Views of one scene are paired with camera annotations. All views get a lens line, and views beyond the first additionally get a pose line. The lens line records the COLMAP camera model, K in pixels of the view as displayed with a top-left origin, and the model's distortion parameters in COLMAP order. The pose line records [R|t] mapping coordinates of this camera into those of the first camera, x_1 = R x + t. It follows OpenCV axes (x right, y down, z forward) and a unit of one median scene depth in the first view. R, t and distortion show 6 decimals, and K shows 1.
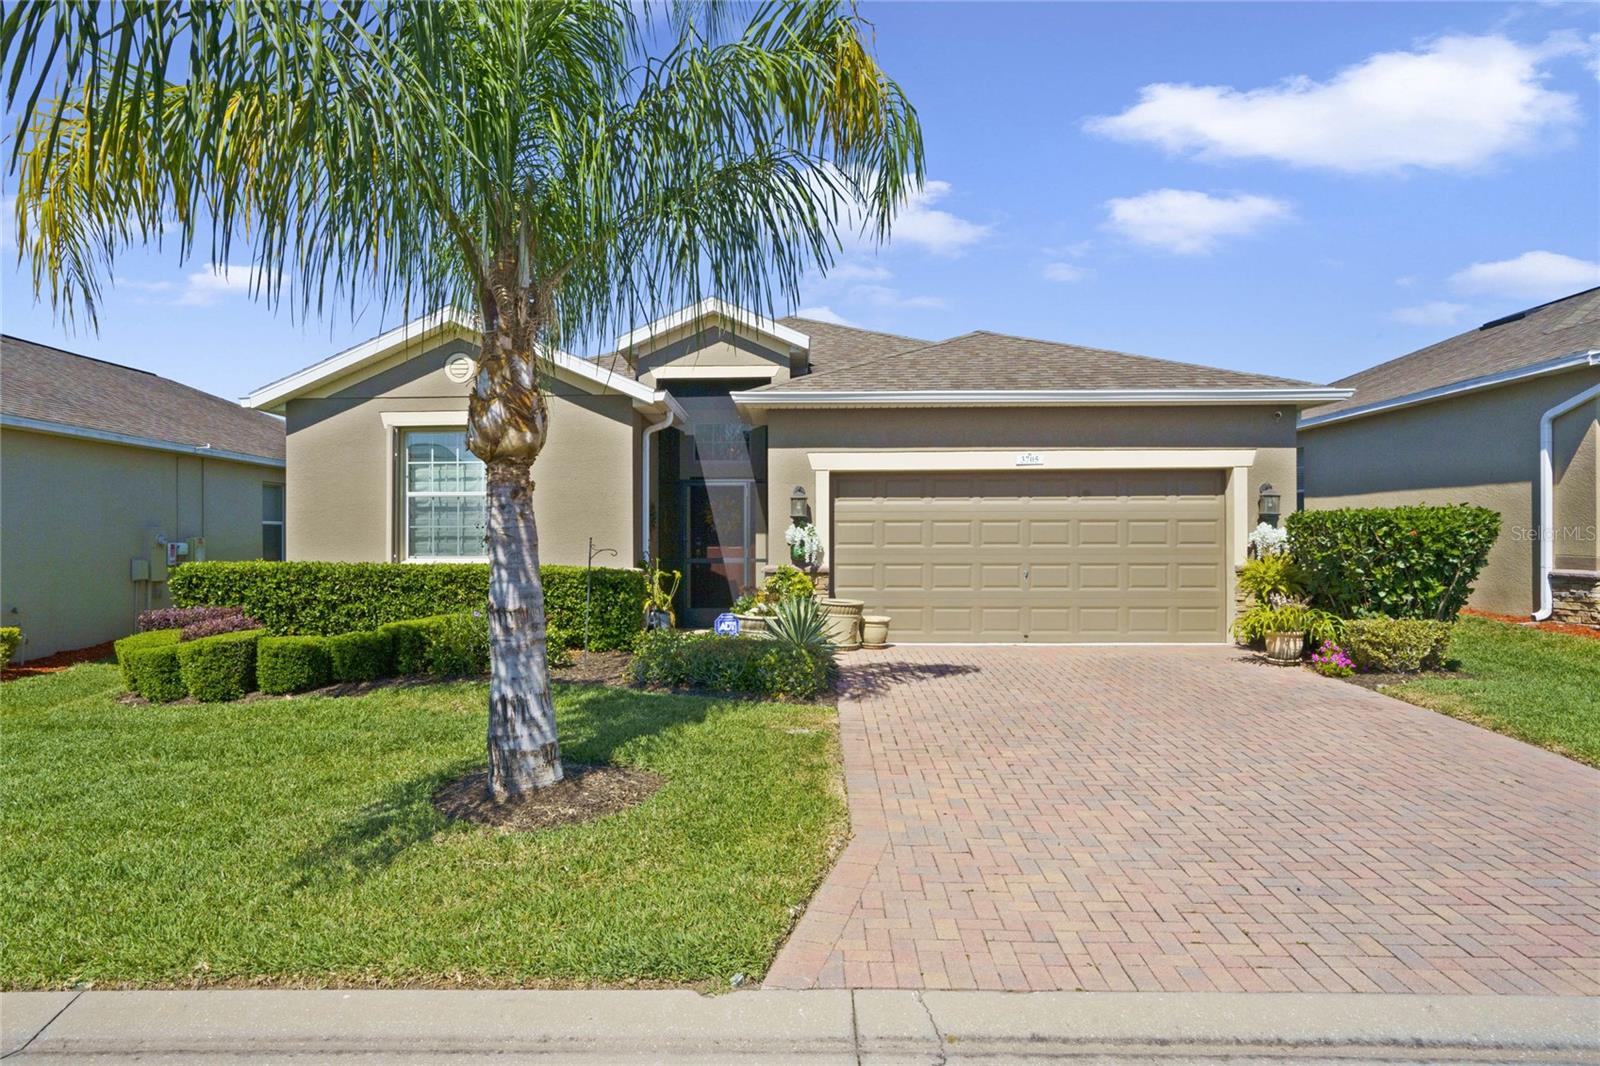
lens RADIAL K [[1009.7, 0, 800.0], [0, 1009.7, 533.0], [0, 0, 1]] dist [-0.036962, 0.050211]
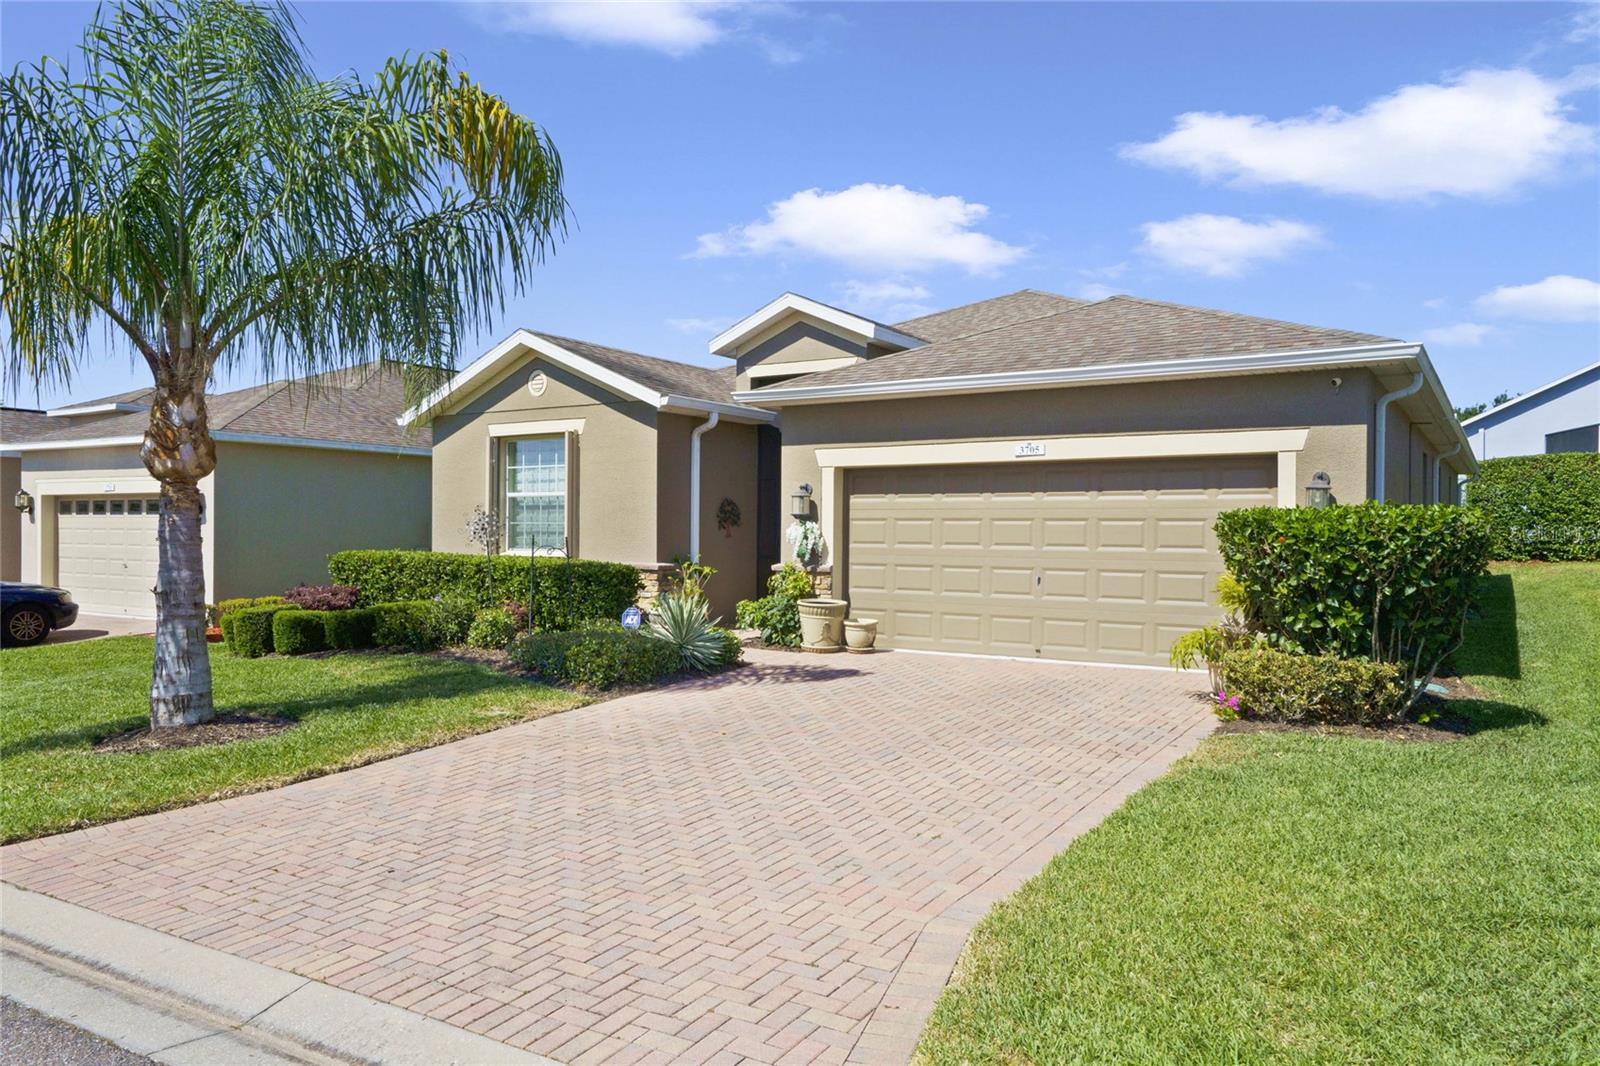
lens RADIAL K [[1094.3, 0, 800.0], [0, 1094.3, 533.0], [0, 0, 1]] dist [0.010917, 0.006161]
pose [[0.873975, 0.008565, -0.485895, 0.512272], [-0.005860, 0.999958, 0.007086, -0.005759], [0.485935, -0.003346, 0.873988, 0.068320]]
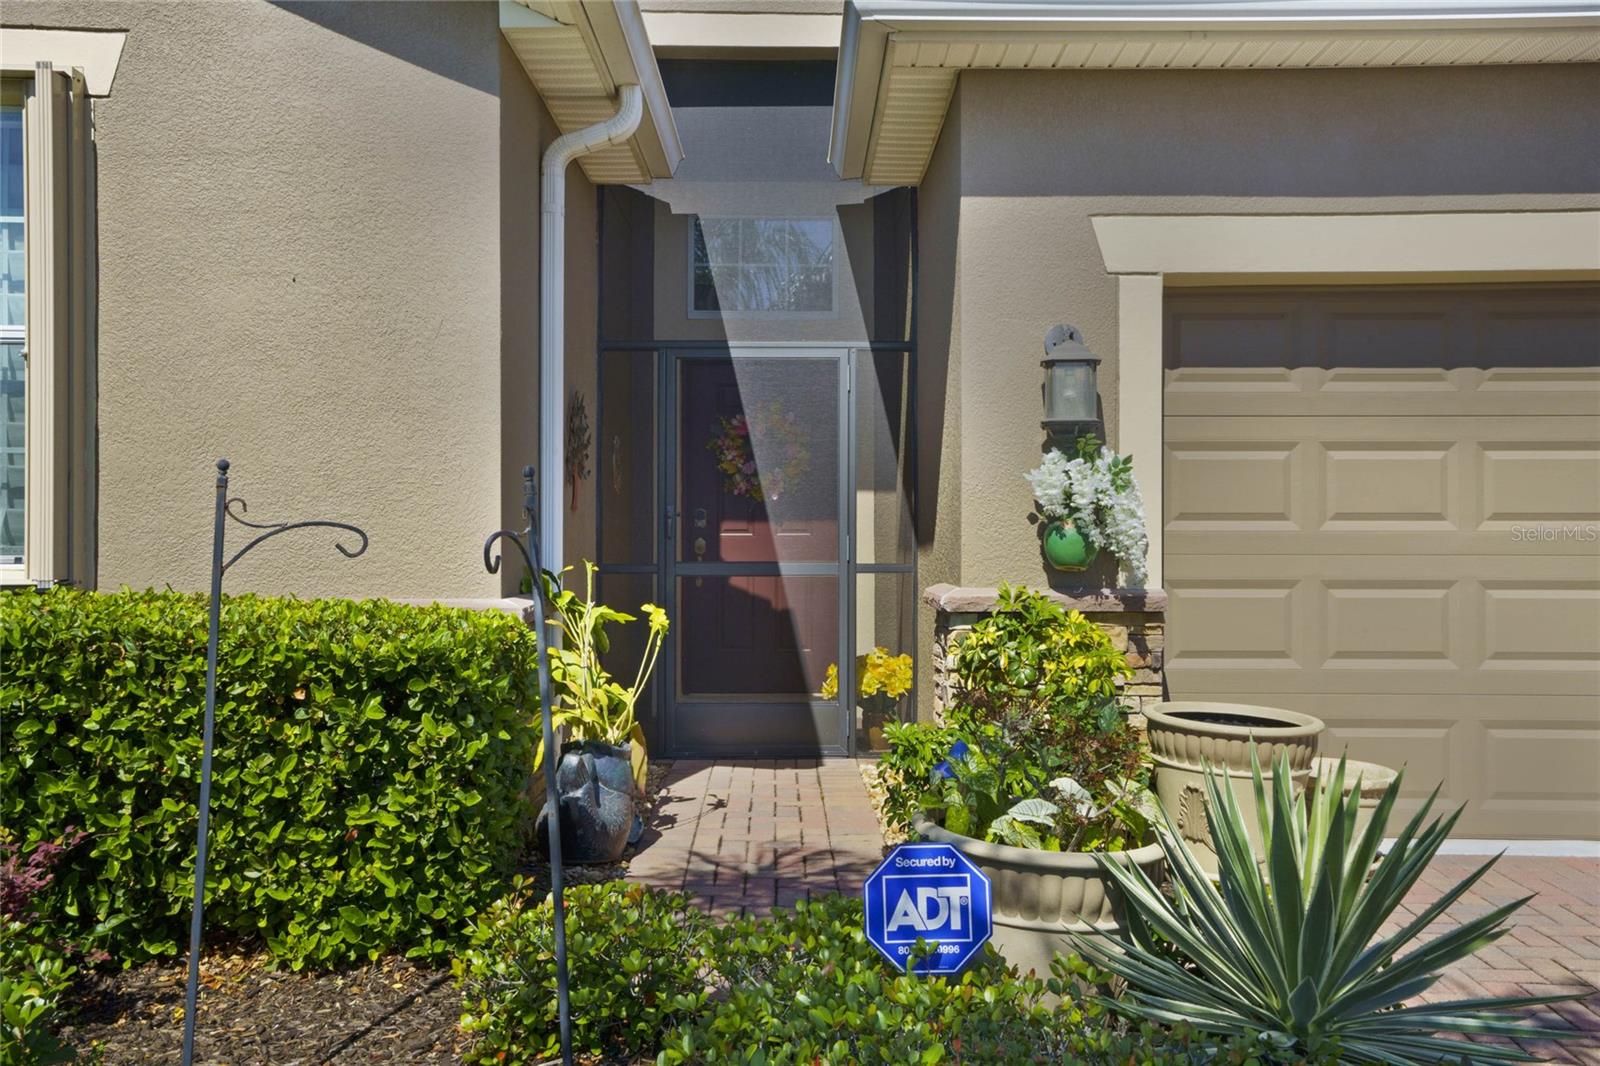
lens RADIAL K [[1414.1, 0, 854.9], [0, 1414.1, 528.4], [0, 0, 1]] dist [0.073840, 0.005158]
pose [[0.999378, 0.003473, 0.035098, -0.078023], [-0.003619, 0.999985, 0.004079, 0.012833], [-0.035084, -0.004204, 0.999376, 0.582015]]
